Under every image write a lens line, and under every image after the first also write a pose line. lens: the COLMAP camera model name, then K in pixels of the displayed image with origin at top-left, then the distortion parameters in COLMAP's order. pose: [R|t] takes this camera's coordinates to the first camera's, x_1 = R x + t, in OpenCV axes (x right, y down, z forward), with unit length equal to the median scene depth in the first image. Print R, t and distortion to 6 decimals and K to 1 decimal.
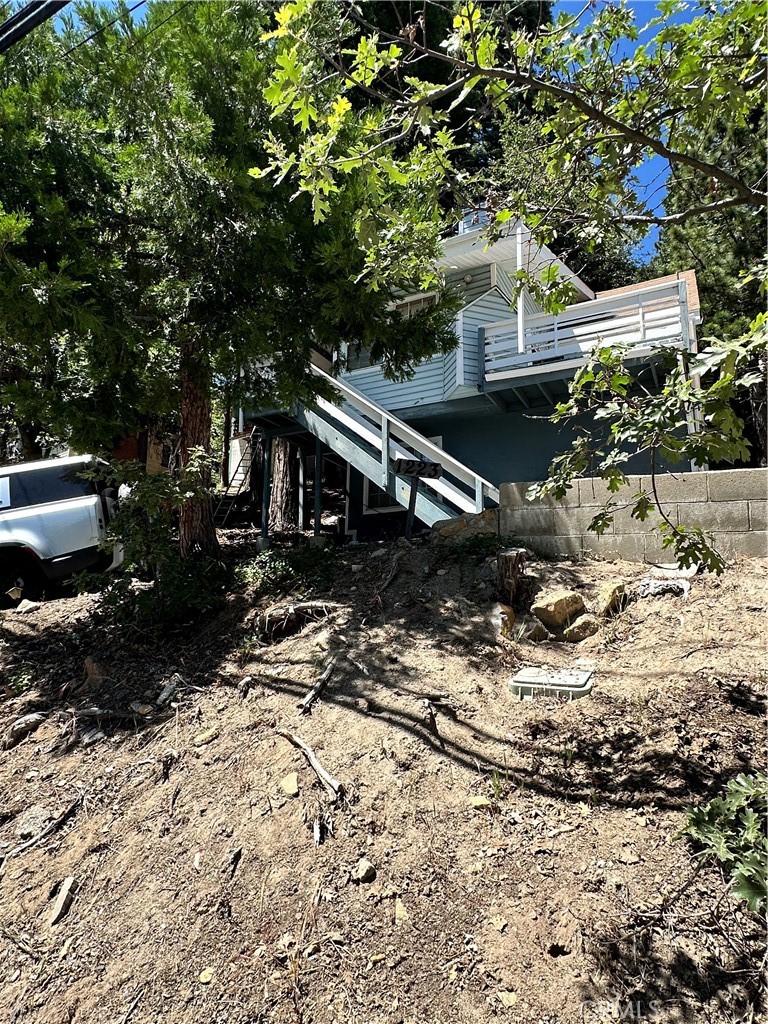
lens RADIAL K [[594.2, 0, 384.1], [0, 594.2, 512.7], [0, 0, 1]] dist [-0.003138, -0.000131]
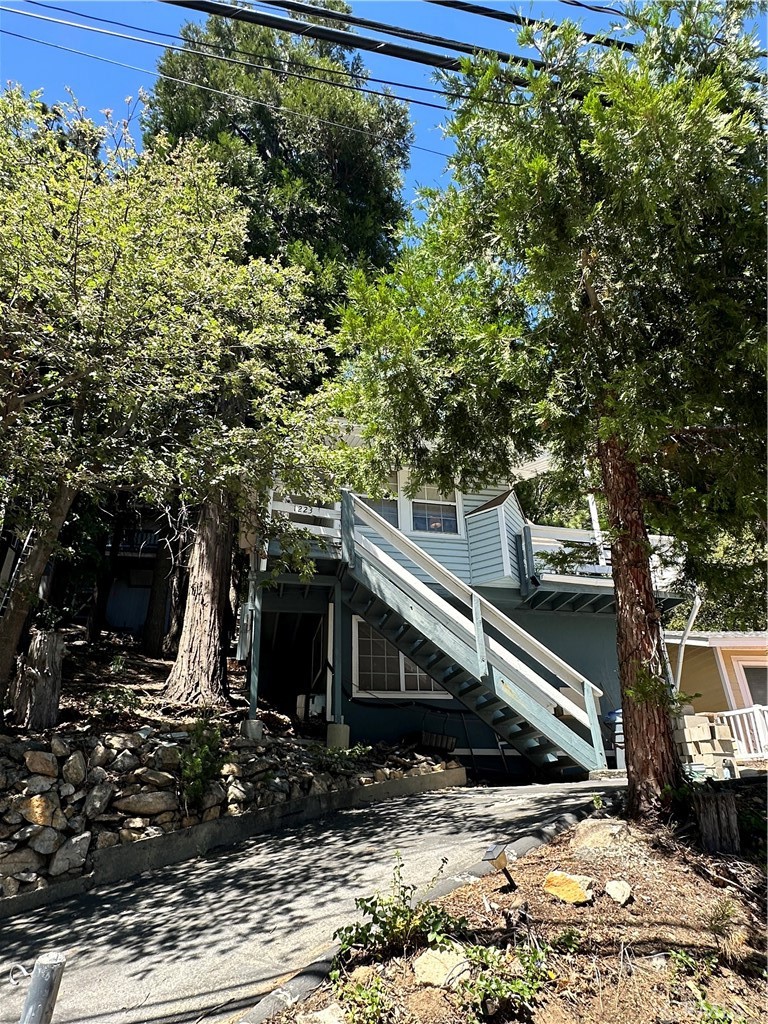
lens RADIAL K [[594.2, 0, 382.3], [0, 594.2, 511.1], [0, 0, 1]] dist [-0.003138, -0.000131]
pose [[0.761219, 0.266154, 0.591361, -0.555597], [-0.102614, 0.949844, -0.295409, -0.002353], [-0.640325, 0.164189, 0.750350, 0.318137]]
